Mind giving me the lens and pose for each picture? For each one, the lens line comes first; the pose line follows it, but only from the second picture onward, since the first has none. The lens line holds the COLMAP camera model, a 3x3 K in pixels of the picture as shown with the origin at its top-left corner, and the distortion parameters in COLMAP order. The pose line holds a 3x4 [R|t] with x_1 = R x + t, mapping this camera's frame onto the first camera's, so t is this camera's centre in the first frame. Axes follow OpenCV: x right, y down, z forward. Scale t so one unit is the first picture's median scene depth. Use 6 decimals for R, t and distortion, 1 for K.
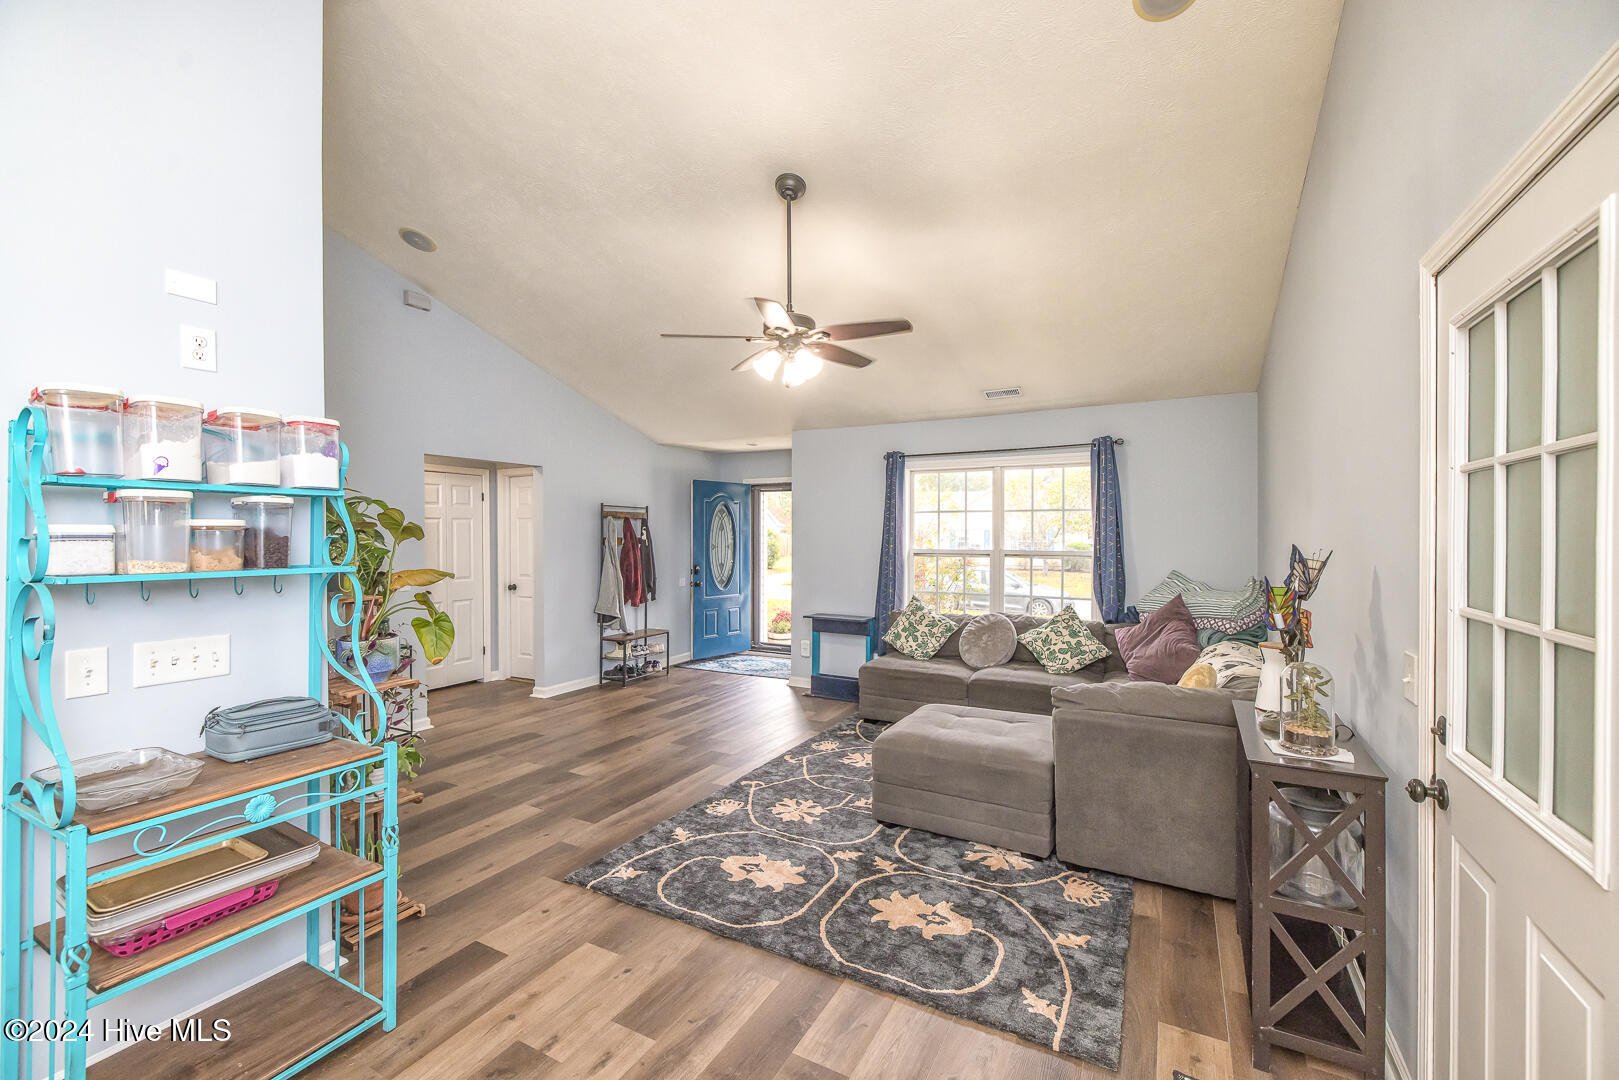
lens RADIAL K [[678.0, 0, 809.5], [0, 678.0, 540.0], [0, 0, 1]] dist [-0.000096, -0.000175]
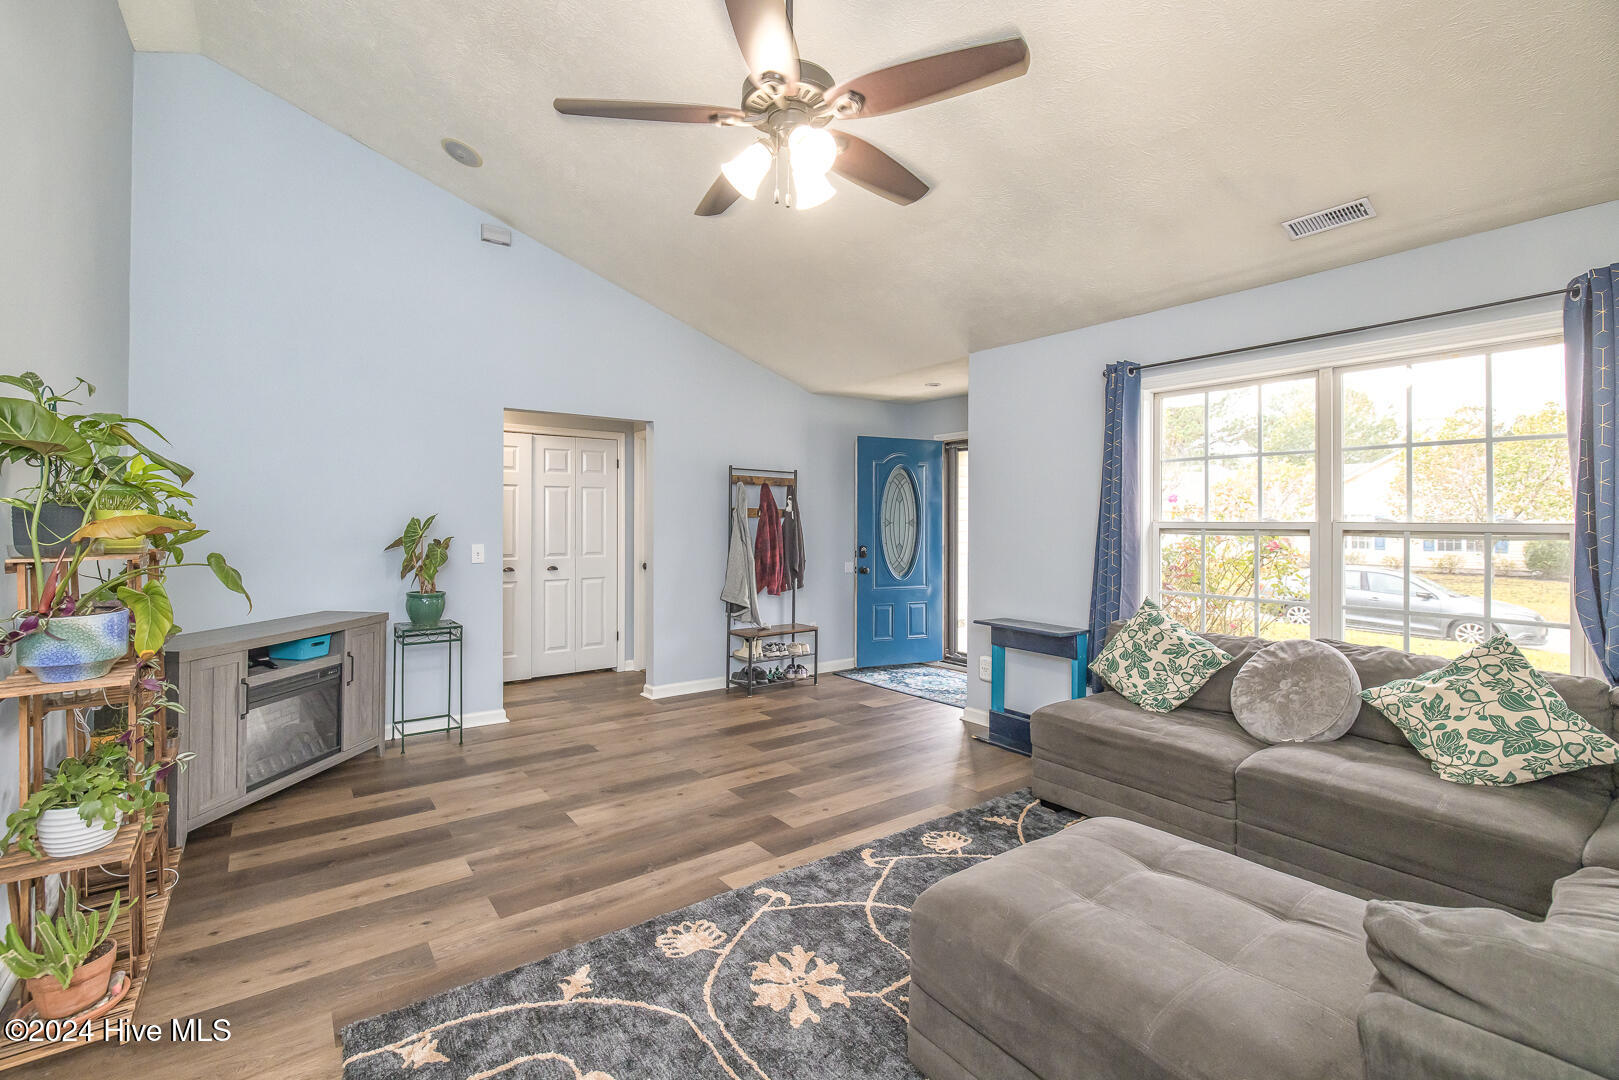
lens RADIAL K [[708.0, 0, 768.3], [0, 708.0, 515.6], [0, 0, 1]] dist [0.001294, -0.000164]
pose [[0.893992, -0.000523, -0.448083, 0.154115], [-0.008307, 0.999808, -0.017742, 0.027030], [0.448006, 0.019584, 0.893816, 0.345008]]
